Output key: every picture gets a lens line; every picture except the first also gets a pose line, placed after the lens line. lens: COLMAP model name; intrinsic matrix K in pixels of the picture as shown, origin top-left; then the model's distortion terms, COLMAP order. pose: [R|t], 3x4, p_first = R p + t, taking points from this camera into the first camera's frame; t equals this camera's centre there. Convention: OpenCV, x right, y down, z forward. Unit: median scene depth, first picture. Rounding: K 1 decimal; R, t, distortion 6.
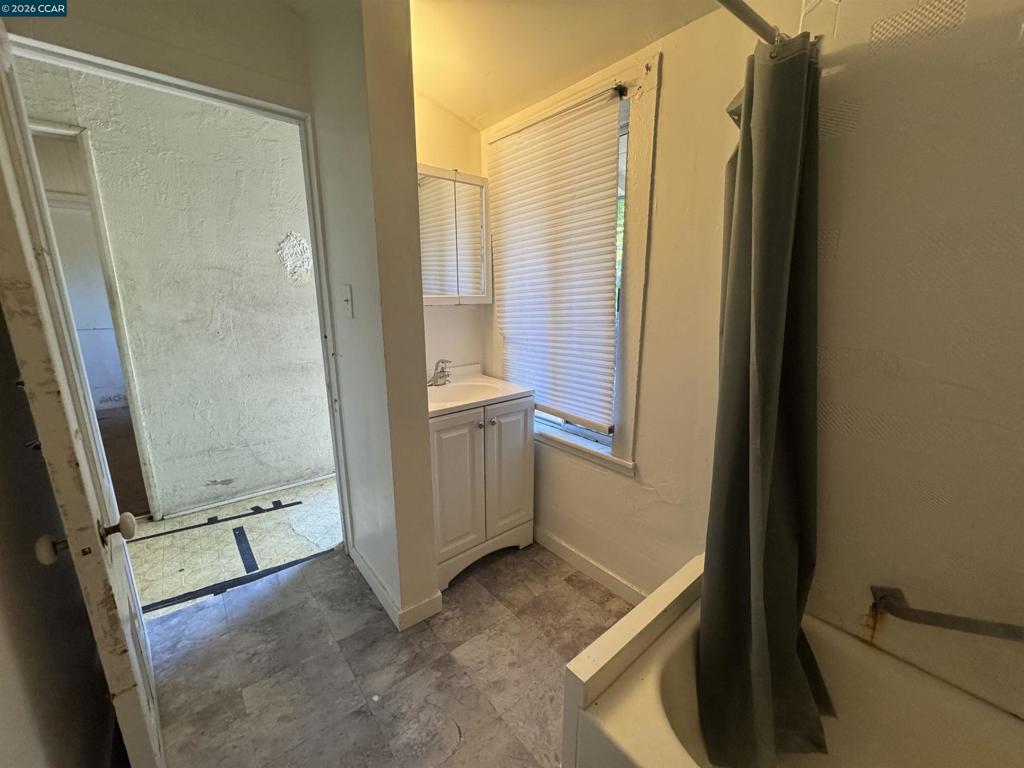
lens RADIAL K [[403.0, 0, 511.0], [0, 403.0, 385.4], [0, 0, 1]] dist [-0.006030, 0.001585]
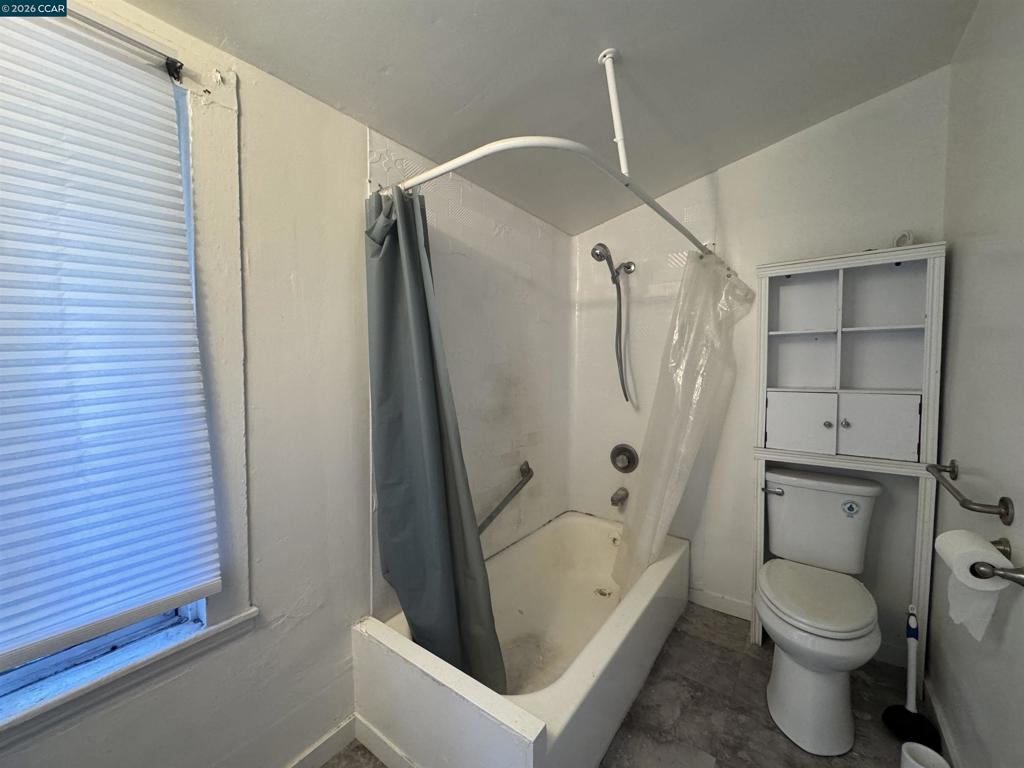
lens RADIAL K [[403.0, 0, 511.9], [0, 403.0, 386.0], [0, 0, 1]] dist [-0.006030, 0.001585]
pose [[-0.229192, -0.066353, 0.971117, -0.453050], [0.214730, 0.969649, 0.116931, -0.165307], [-0.949401, 0.235327, -0.207988, 0.636374]]
